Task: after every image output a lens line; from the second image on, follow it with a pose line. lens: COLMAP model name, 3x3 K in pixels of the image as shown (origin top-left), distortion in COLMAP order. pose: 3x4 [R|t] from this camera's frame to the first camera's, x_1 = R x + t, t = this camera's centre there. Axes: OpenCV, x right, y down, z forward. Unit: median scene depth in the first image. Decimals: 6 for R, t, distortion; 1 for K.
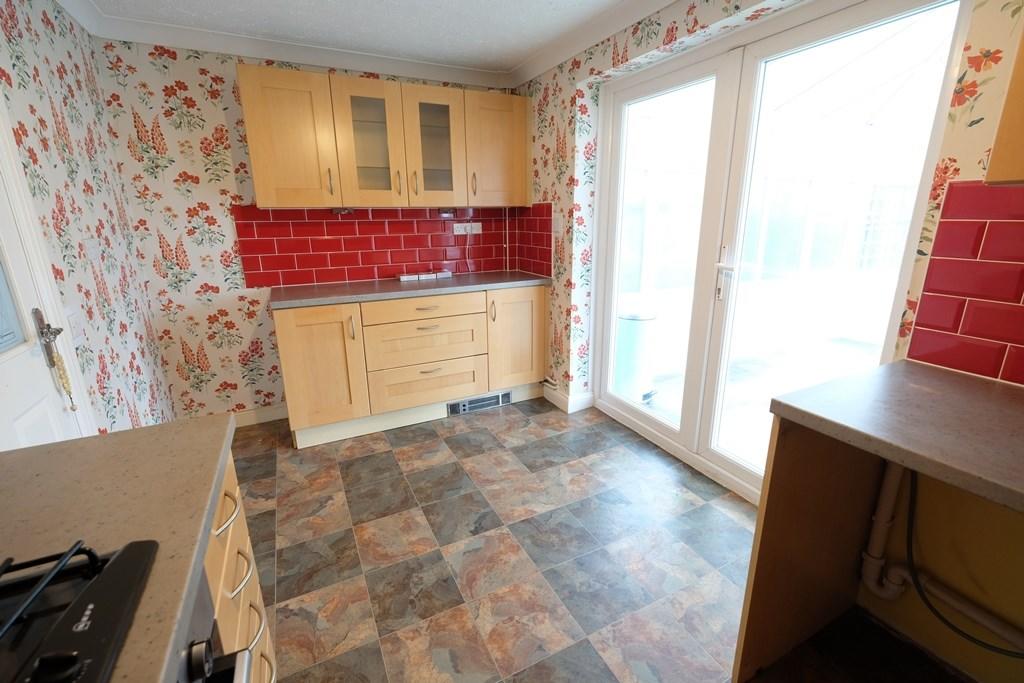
lens RADIAL K [[446.3, 0, 512.1], [0, 446.3, 336.8], [0, 0, 1]] dist [-0.000012, -0.000840]
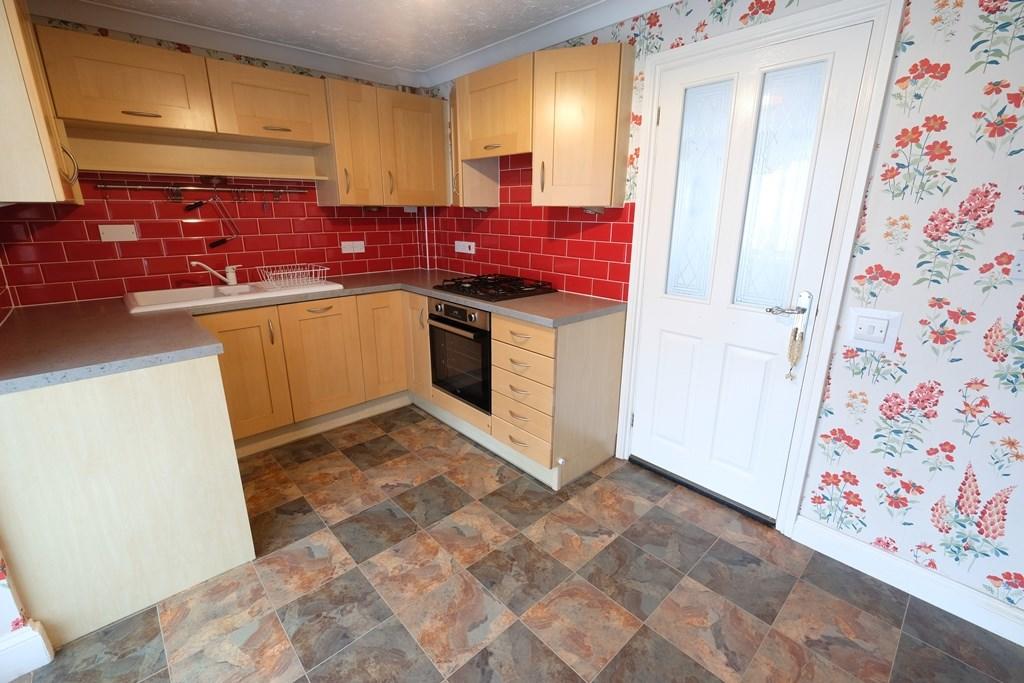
lens RADIAL K [[446.3, 0, 512.0], [0, 446.3, 336.5], [0, 0, 1]] dist [-0.000012, -0.000840]
pose [[-0.959948, 0.084743, -0.267055, 0.021831], [-0.067218, 0.855667, 0.513144, -0.324443], [0.271995, 0.510542, -0.815699, 1.126771]]
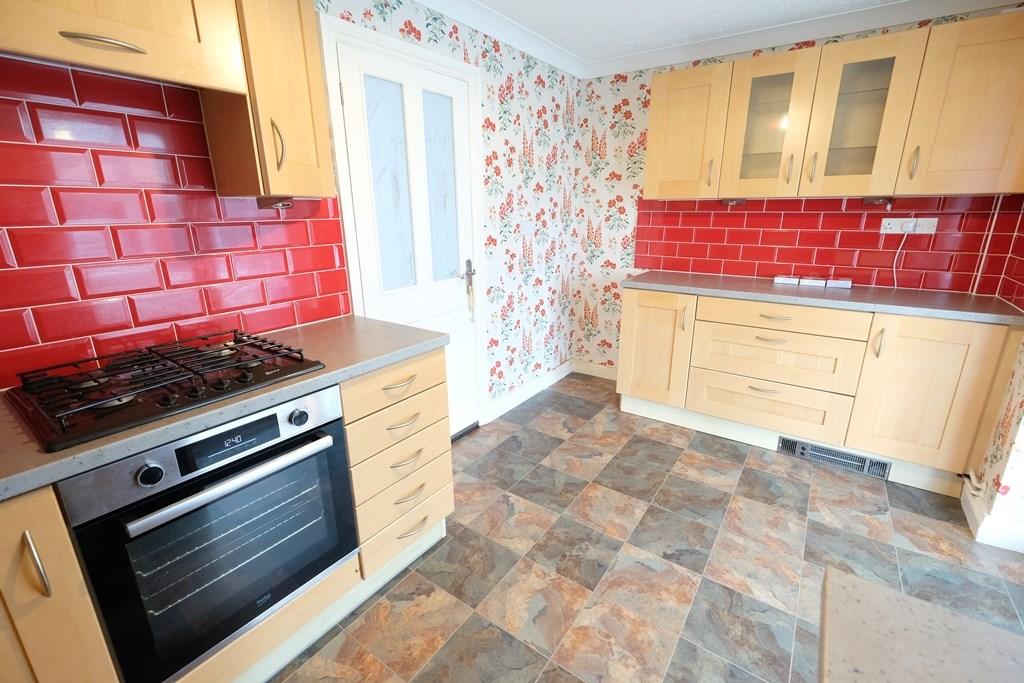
lens RADIAL K [[446.3, 0, 513.6], [0, 446.3, 337.4], [0, 0, 1]] dist [-0.000012, -0.000840]
pose [[0.472372, 0.253397, -0.844189, 0.357845], [-0.233211, 0.959580, 0.157539, -0.053372], [0.849987, 0.122457, 0.512373, 0.175131]]
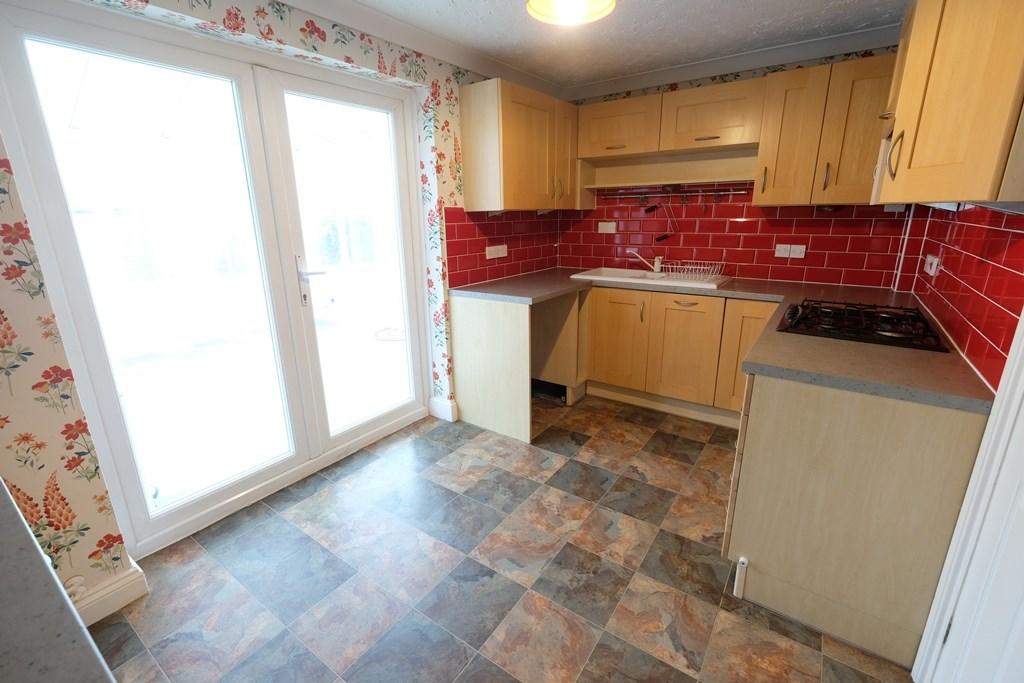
lens RADIAL K [[446.3, 0, 512.4], [0, 446.3, 337.5], [0, 0, 1]] dist [-0.000012, -0.000840]
pose [[-0.476334, -0.219949, 0.851310, -0.646369], [0.253912, 0.892548, 0.372676, -0.264872], [-0.841804, 0.393676, -0.369303, 0.930509]]
